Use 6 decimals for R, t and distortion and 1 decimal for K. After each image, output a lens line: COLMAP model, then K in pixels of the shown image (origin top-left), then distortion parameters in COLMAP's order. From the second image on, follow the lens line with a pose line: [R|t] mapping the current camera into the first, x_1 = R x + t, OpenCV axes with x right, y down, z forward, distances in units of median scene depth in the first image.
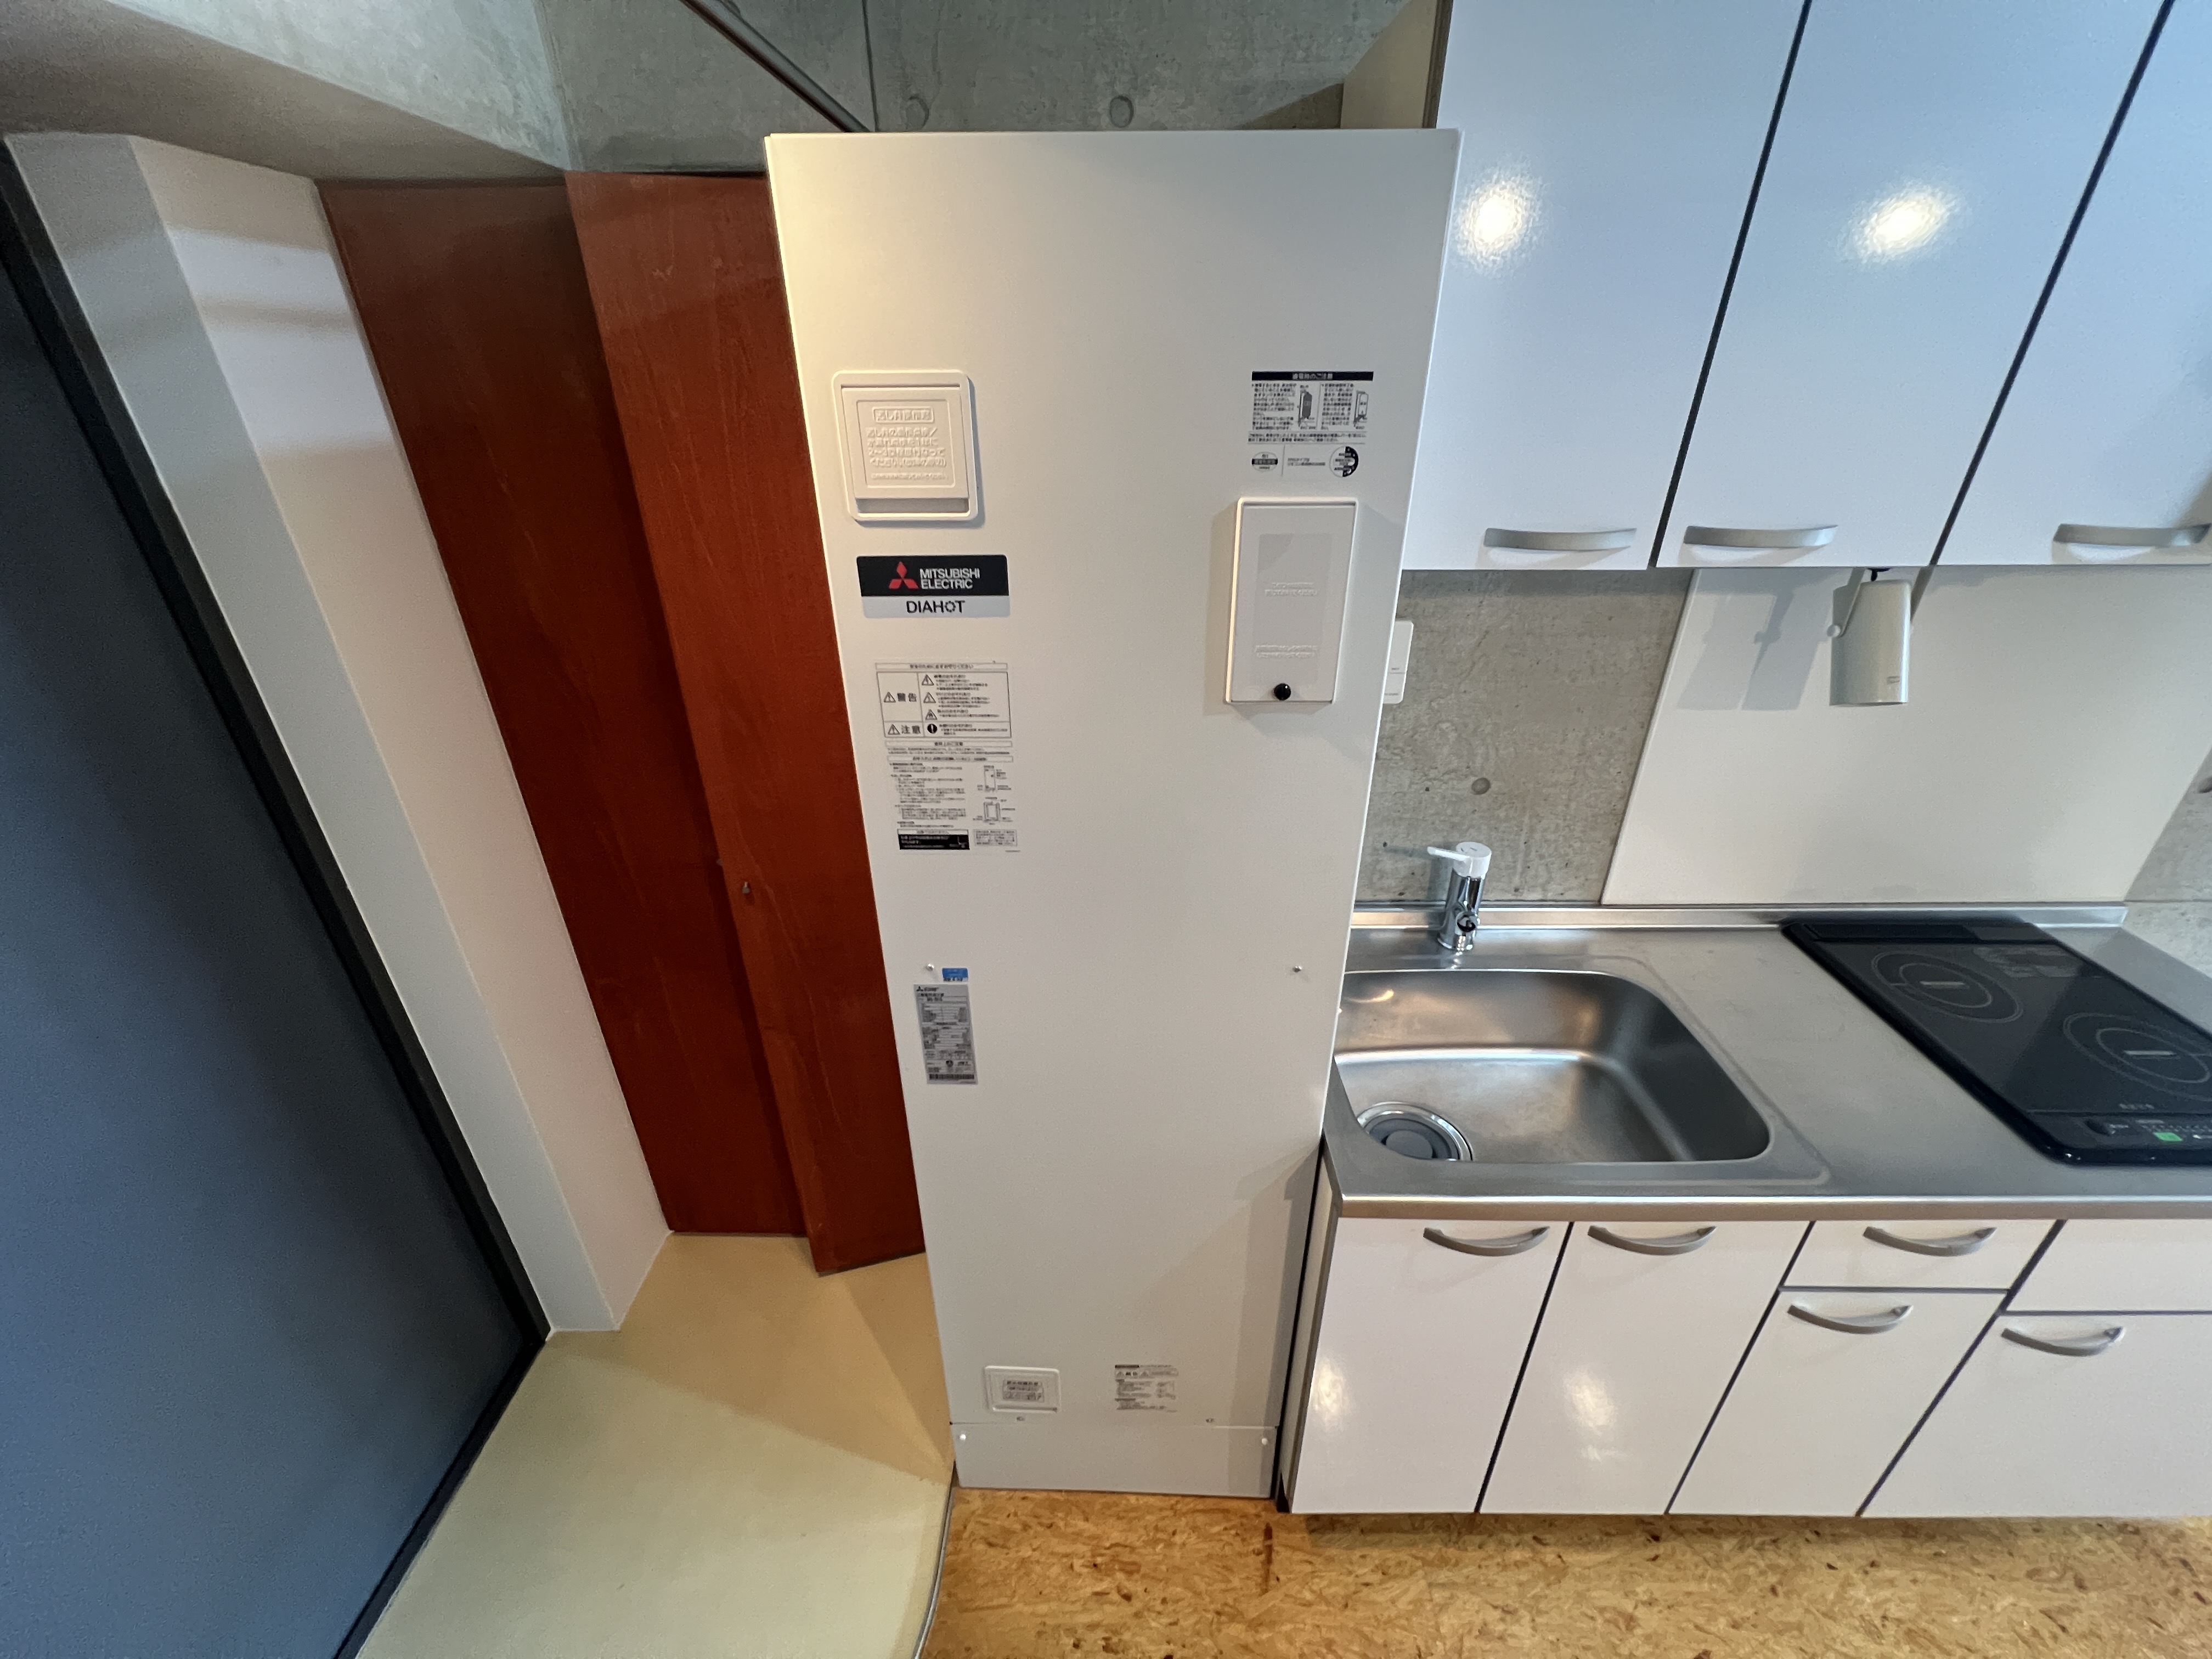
lens RADIAL K [[899.8, 0, 1110.1], [0, 899.8, 836.1], [0, 0, 1]] dist [-0.001445, 0.000174]
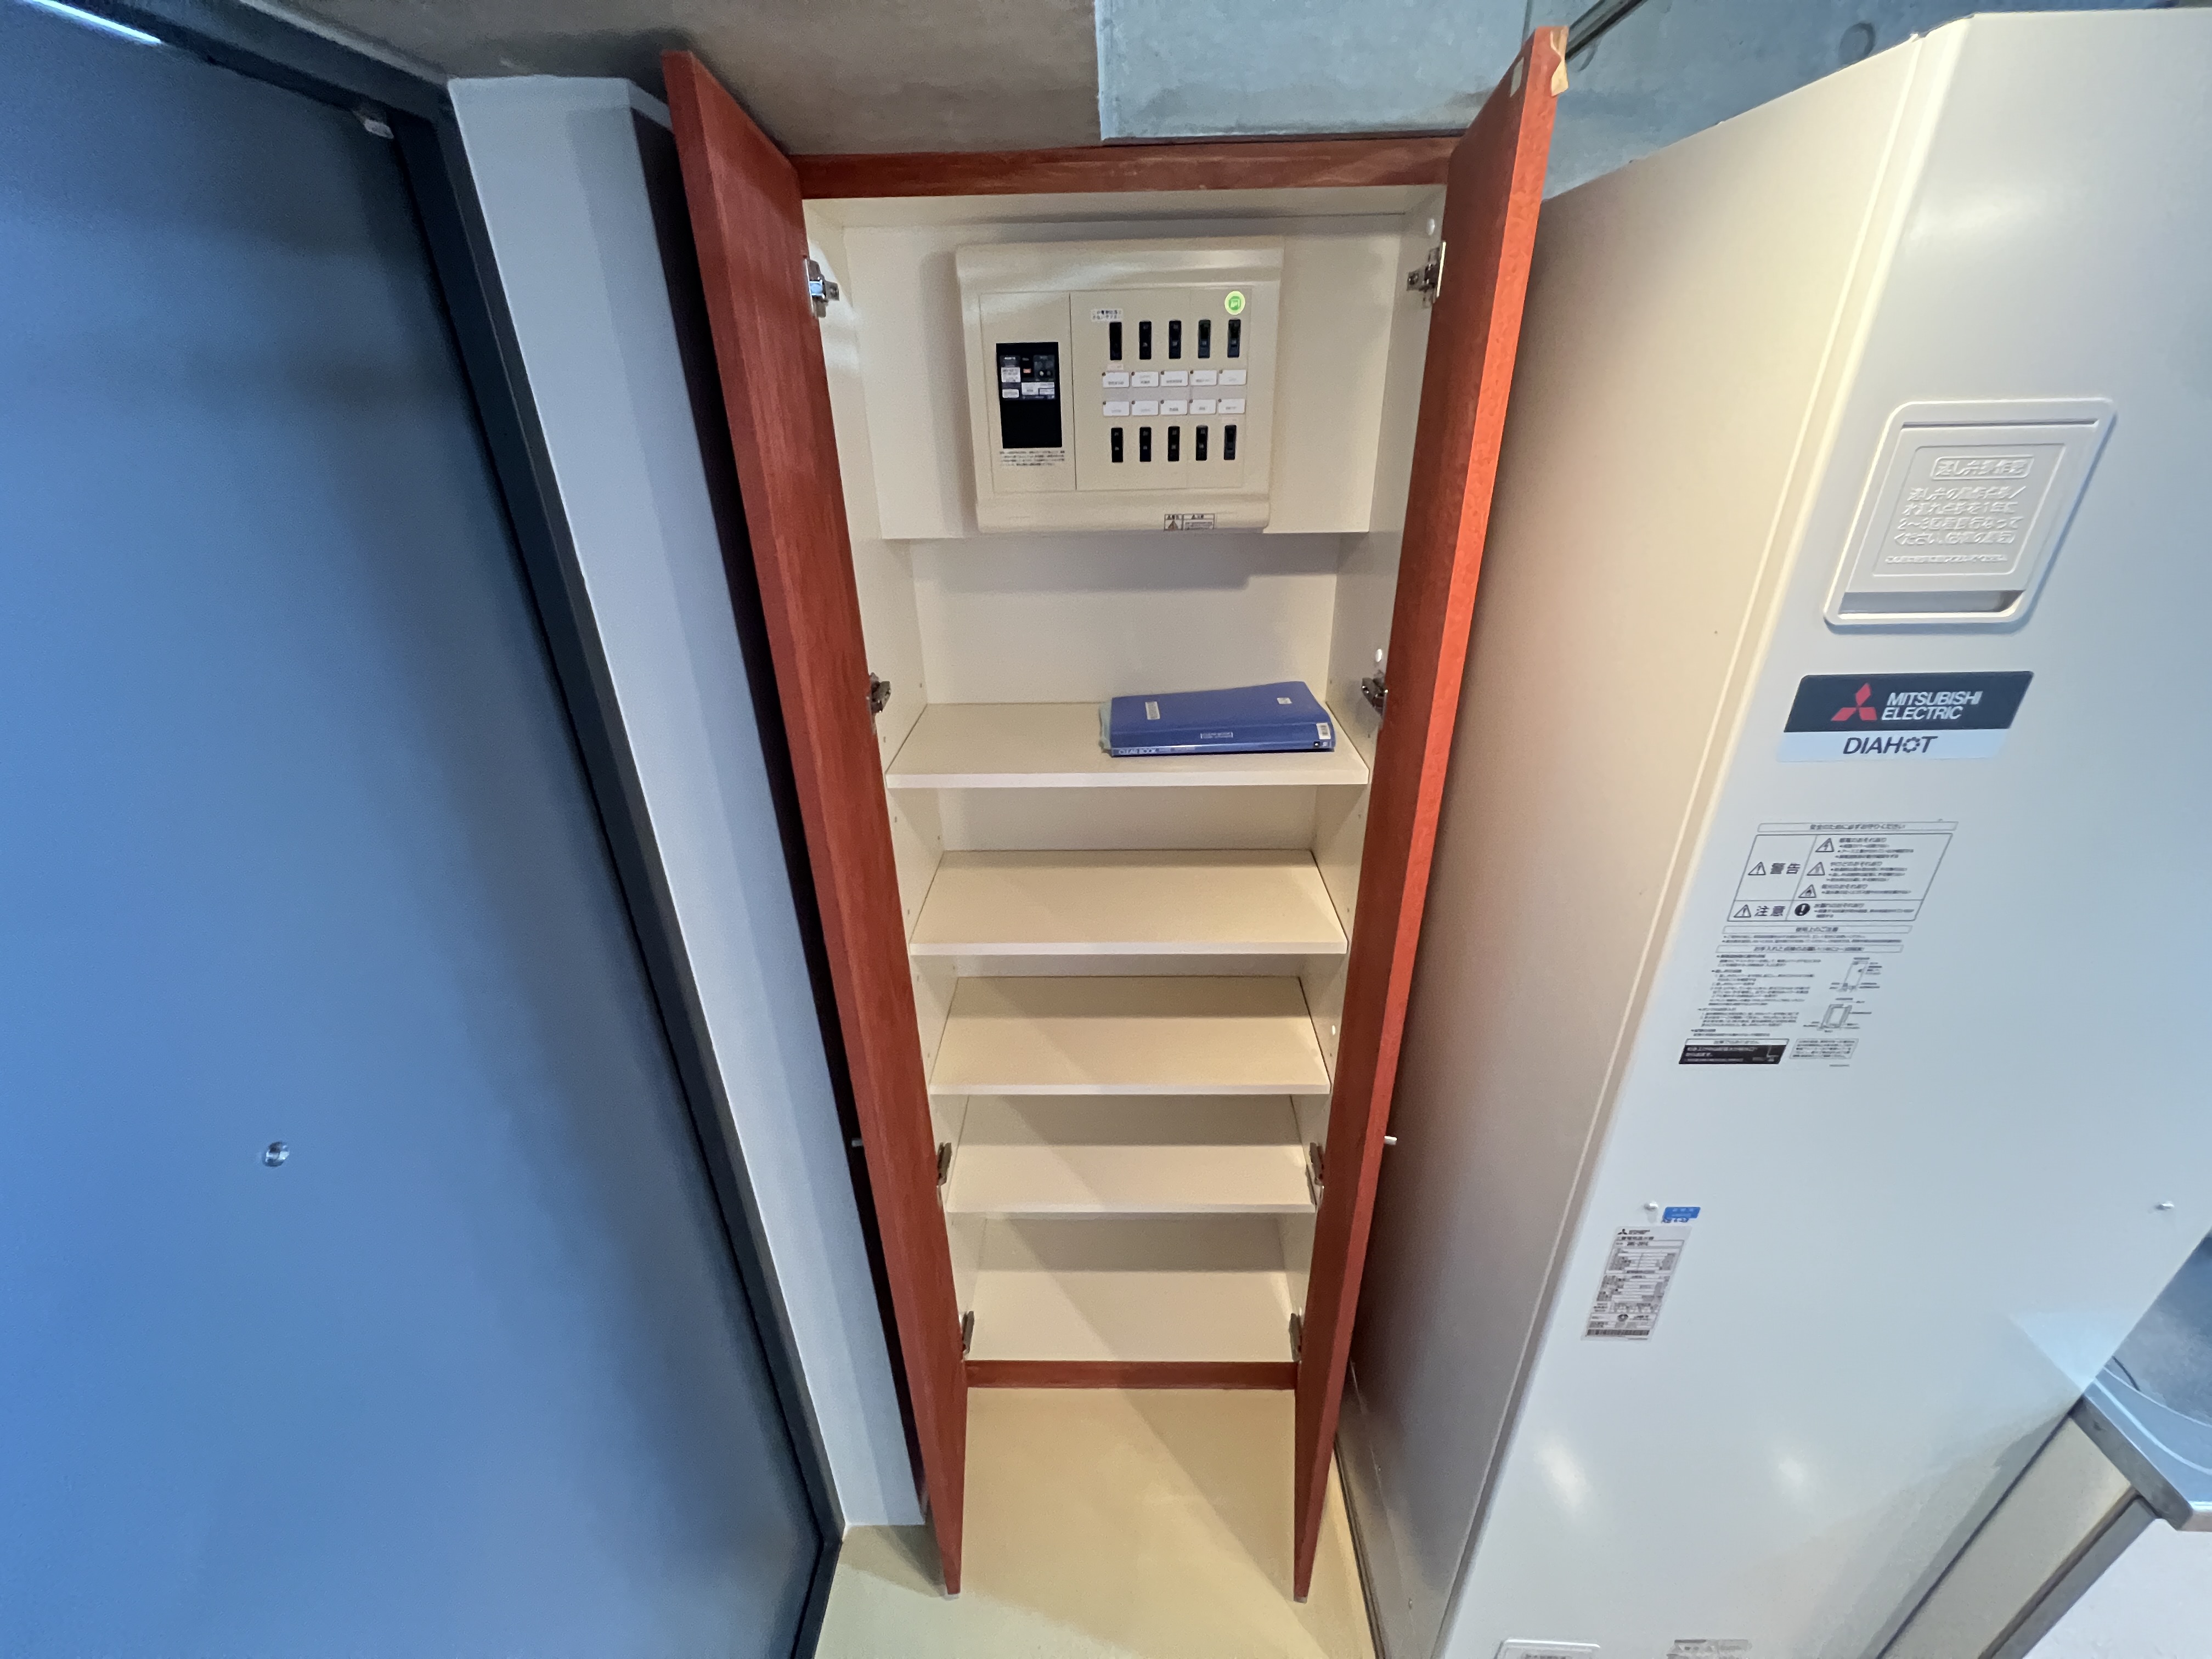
lens RADIAL K [[899.8, 0, 1106.6], [0, 899.8, 838.6], [0, 0, 1]] dist [-0.001445, 0.000174]
pose [[0.999915, -0.009993, -0.008347, -0.715336], [0.009926, 0.999918, -0.008059, -0.171128], [0.008427, 0.007976, 0.999933, 0.296929]]
